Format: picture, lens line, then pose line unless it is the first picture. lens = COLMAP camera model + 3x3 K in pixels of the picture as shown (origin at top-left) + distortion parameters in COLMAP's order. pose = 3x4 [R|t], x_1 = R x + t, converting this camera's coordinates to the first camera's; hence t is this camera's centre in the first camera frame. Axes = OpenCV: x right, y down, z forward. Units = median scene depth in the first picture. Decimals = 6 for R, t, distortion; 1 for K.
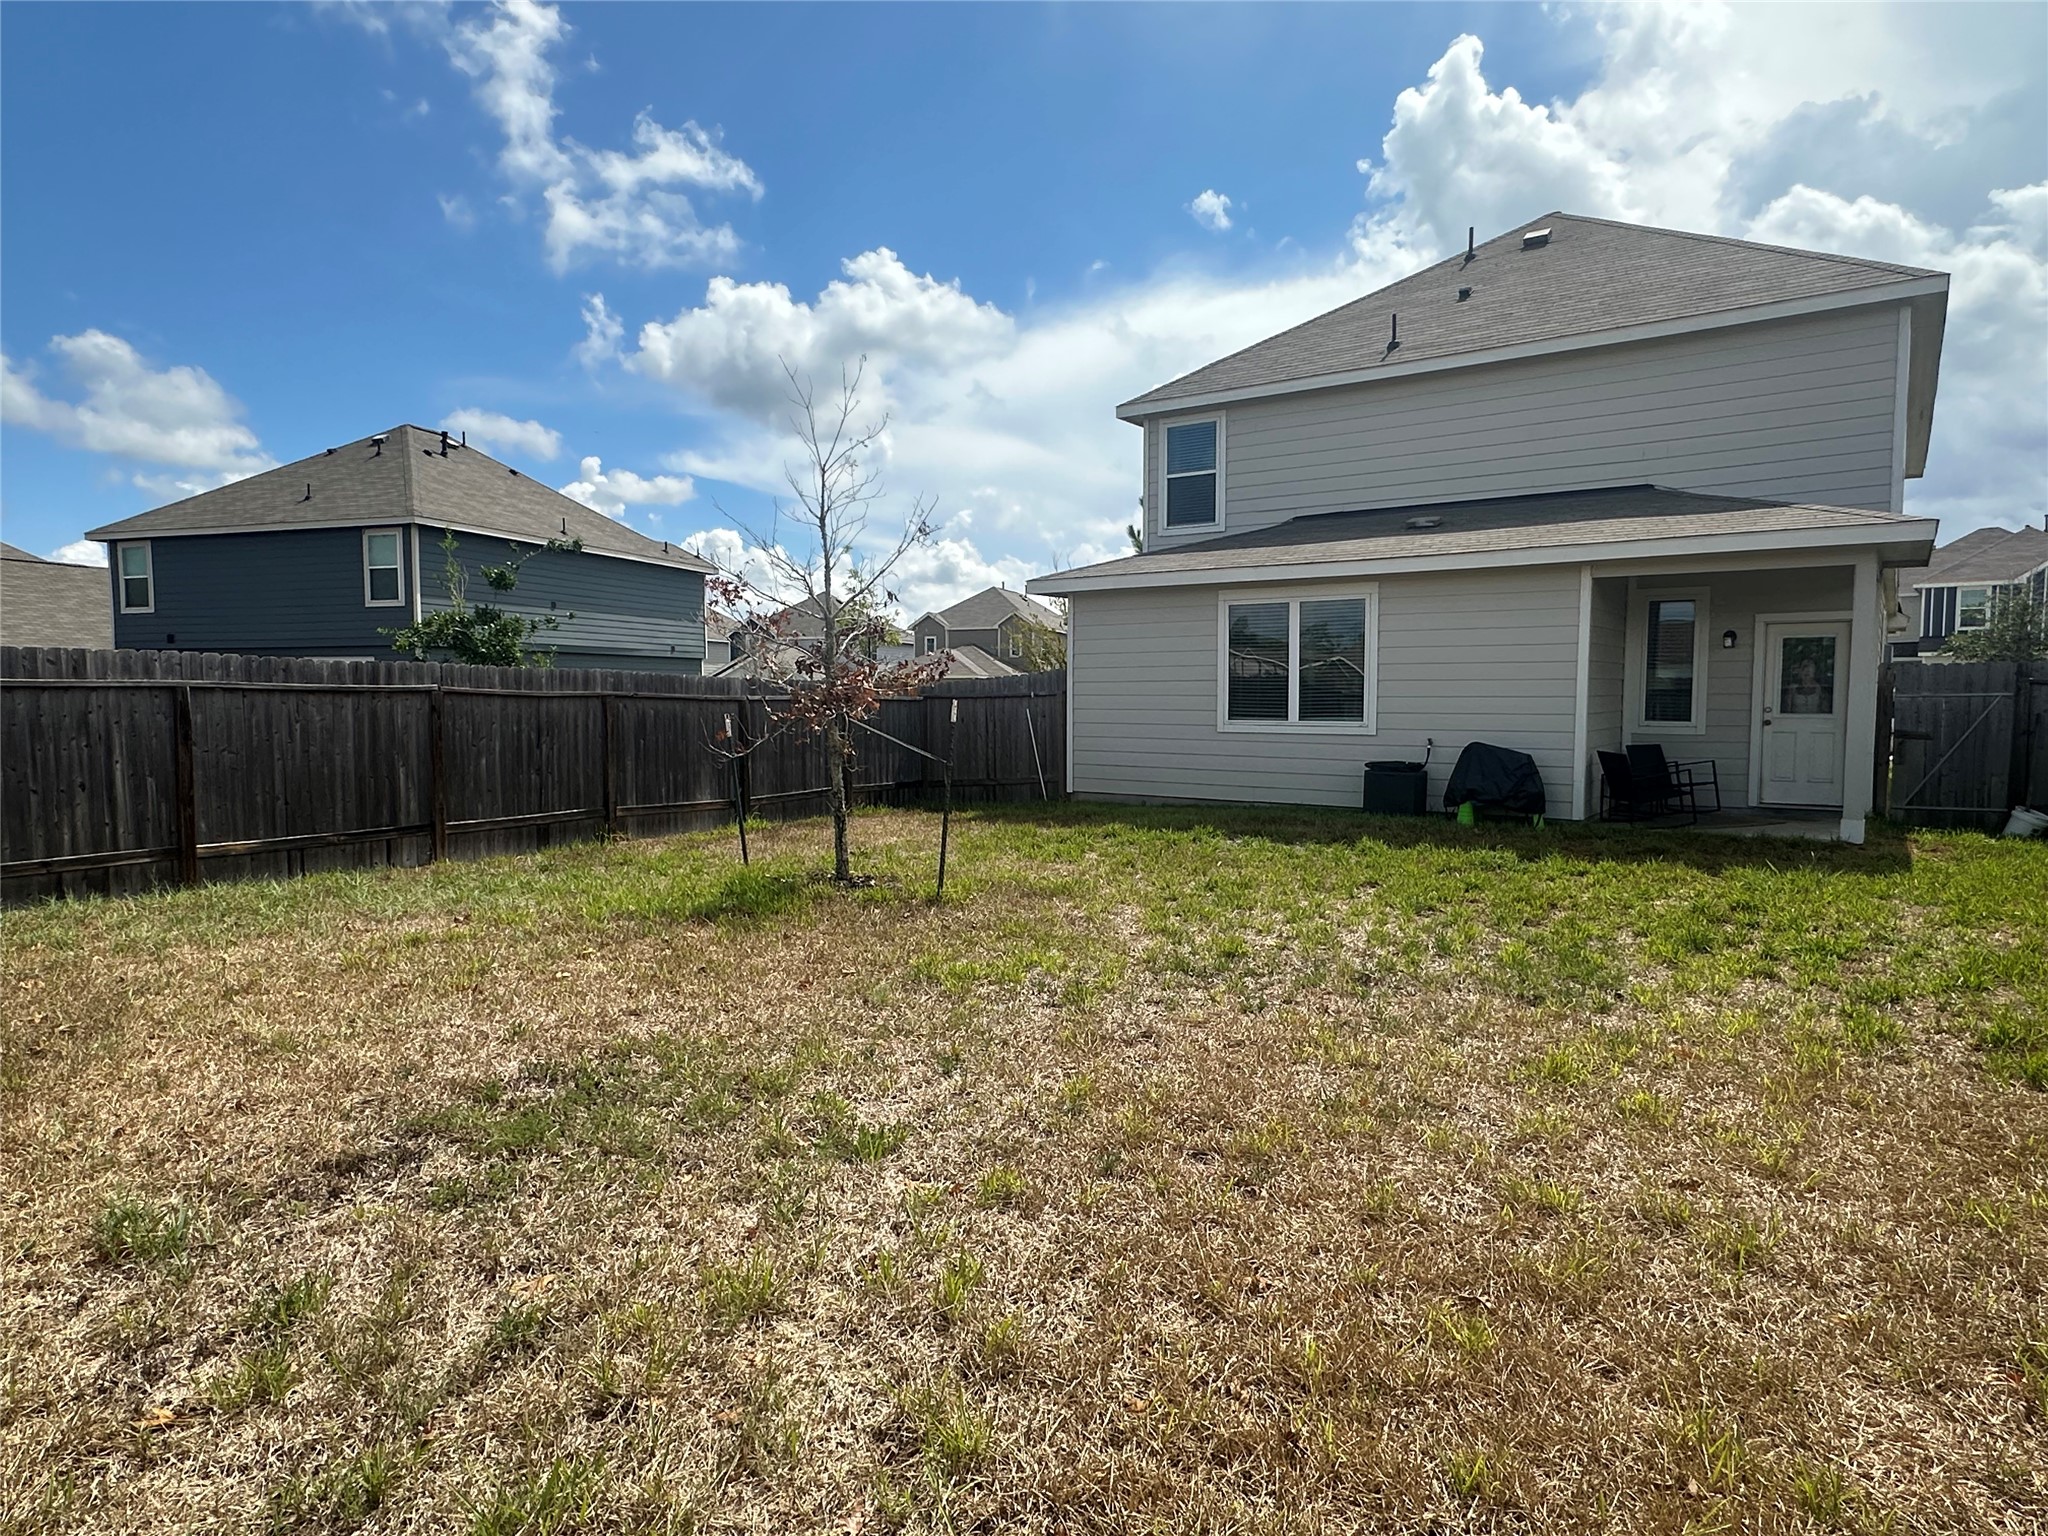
lens RADIAL K [[1218.0, 0, 1026.4], [0, 1218.0, 782.5], [0, 0, 1]] dist [0.001301, 0.000690]
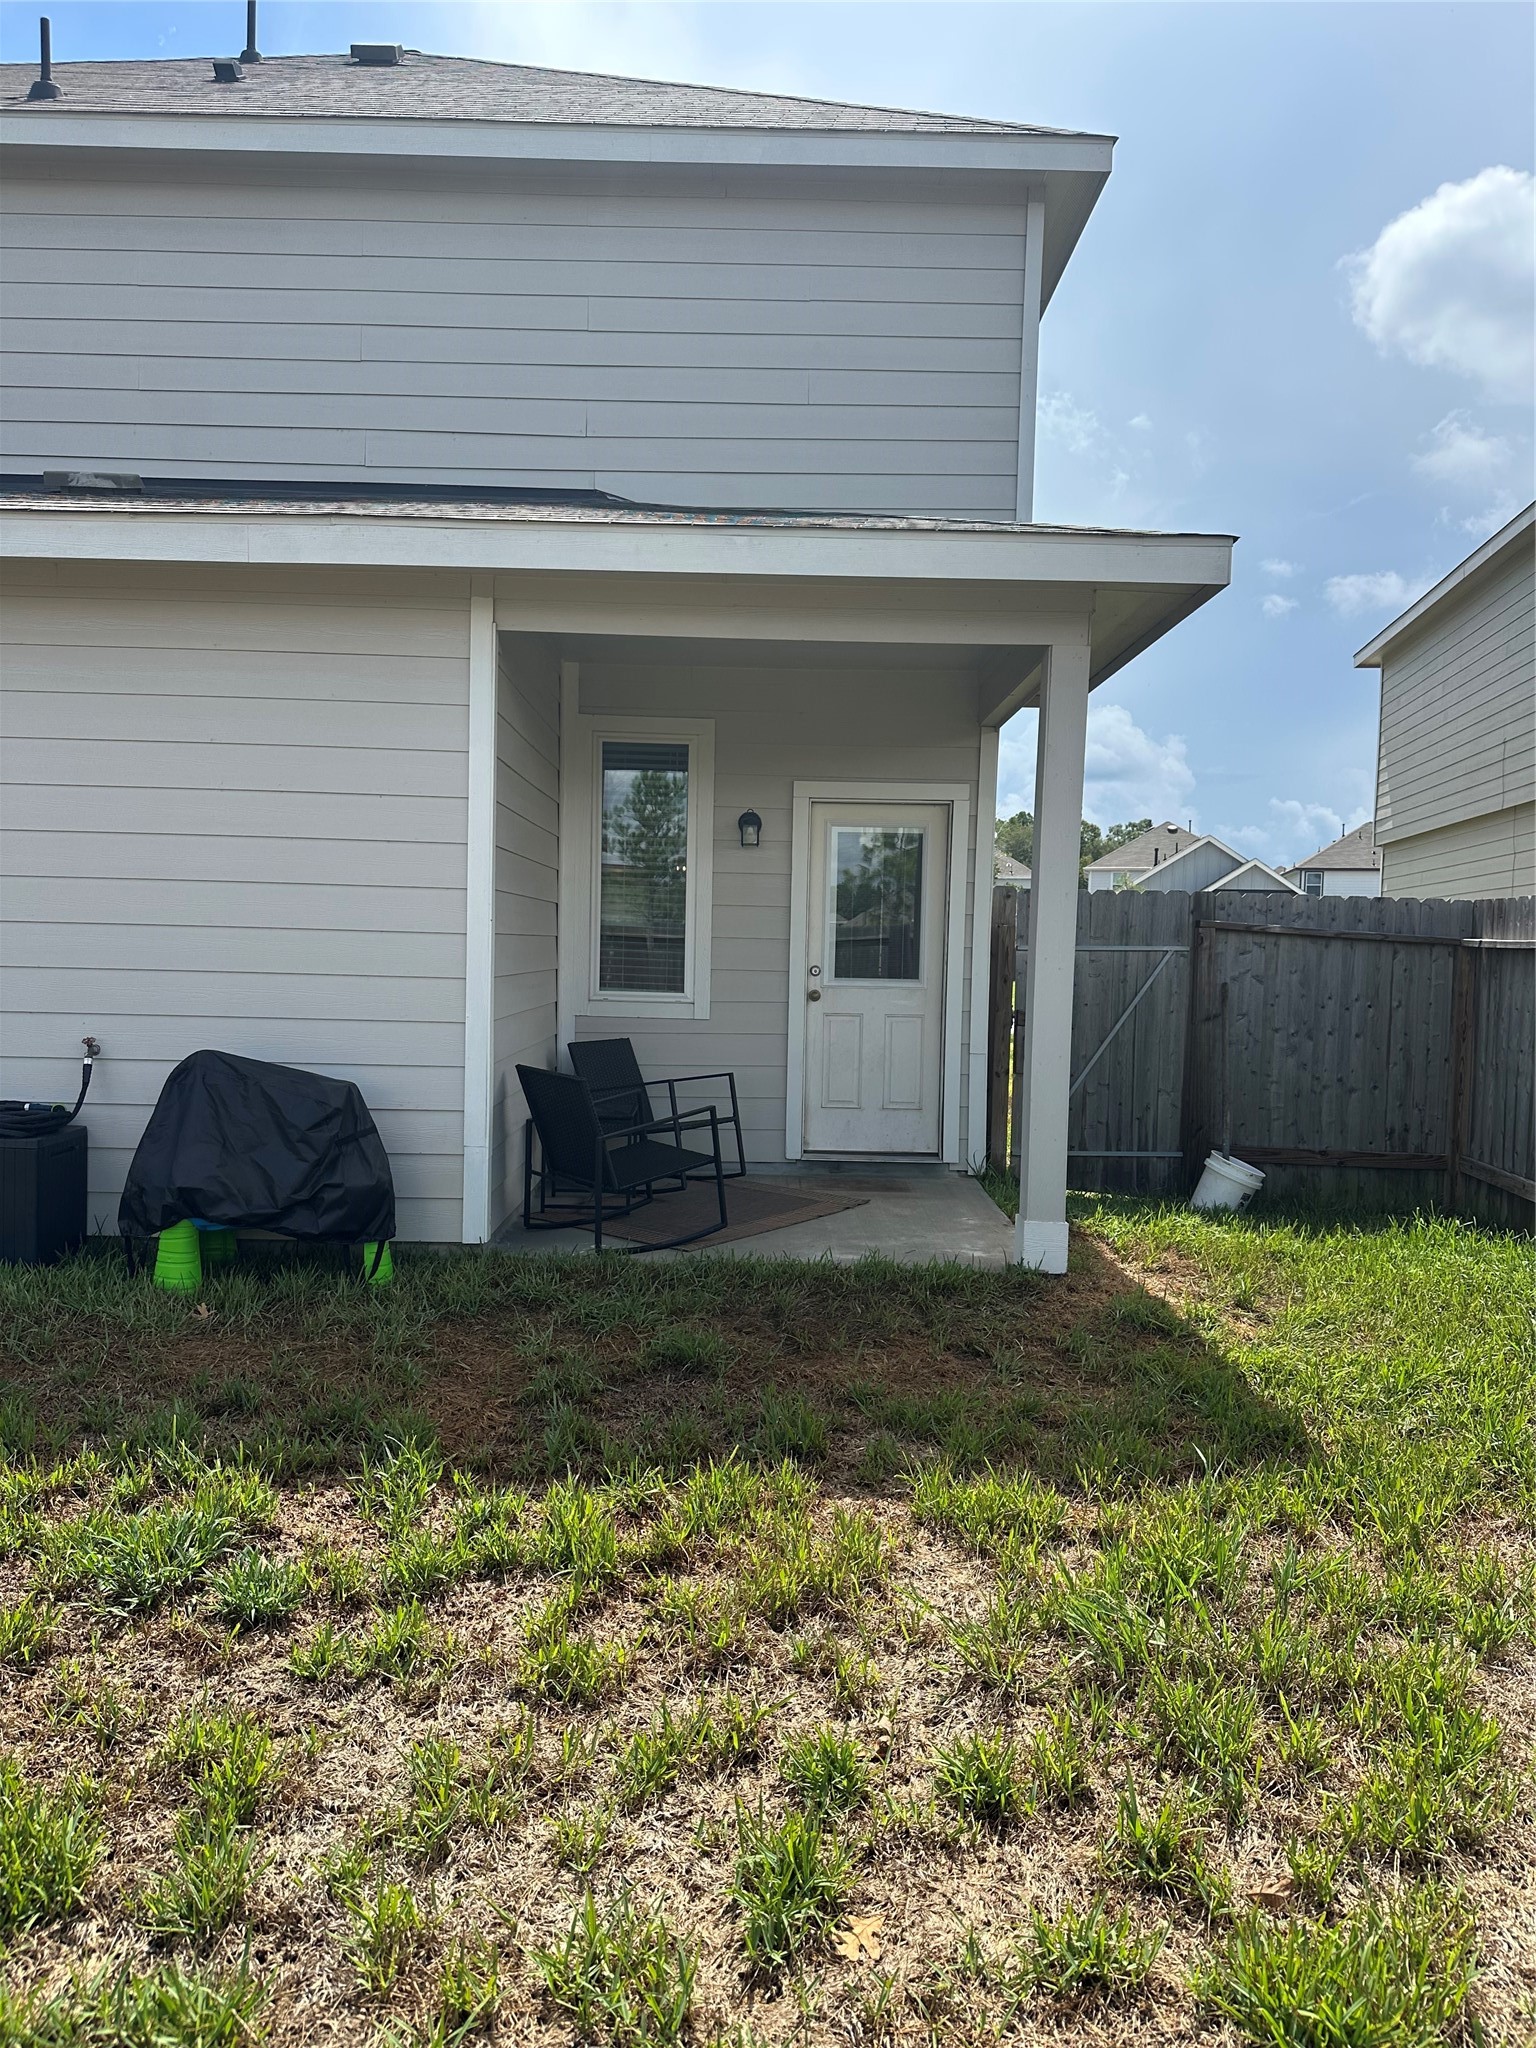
lens RADIAL K [[1380.0, 0, 768.0], [0, 1380.0, 1024.0], [0, 0, 1]] dist [0.111341, -0.257536]
pose [[0.802178, -0.010992, 0.596983, 0.256018], [0.018978, 0.999795, -0.007092, -0.035005], [-0.596783, 0.017018, 0.802222, 0.569918]]
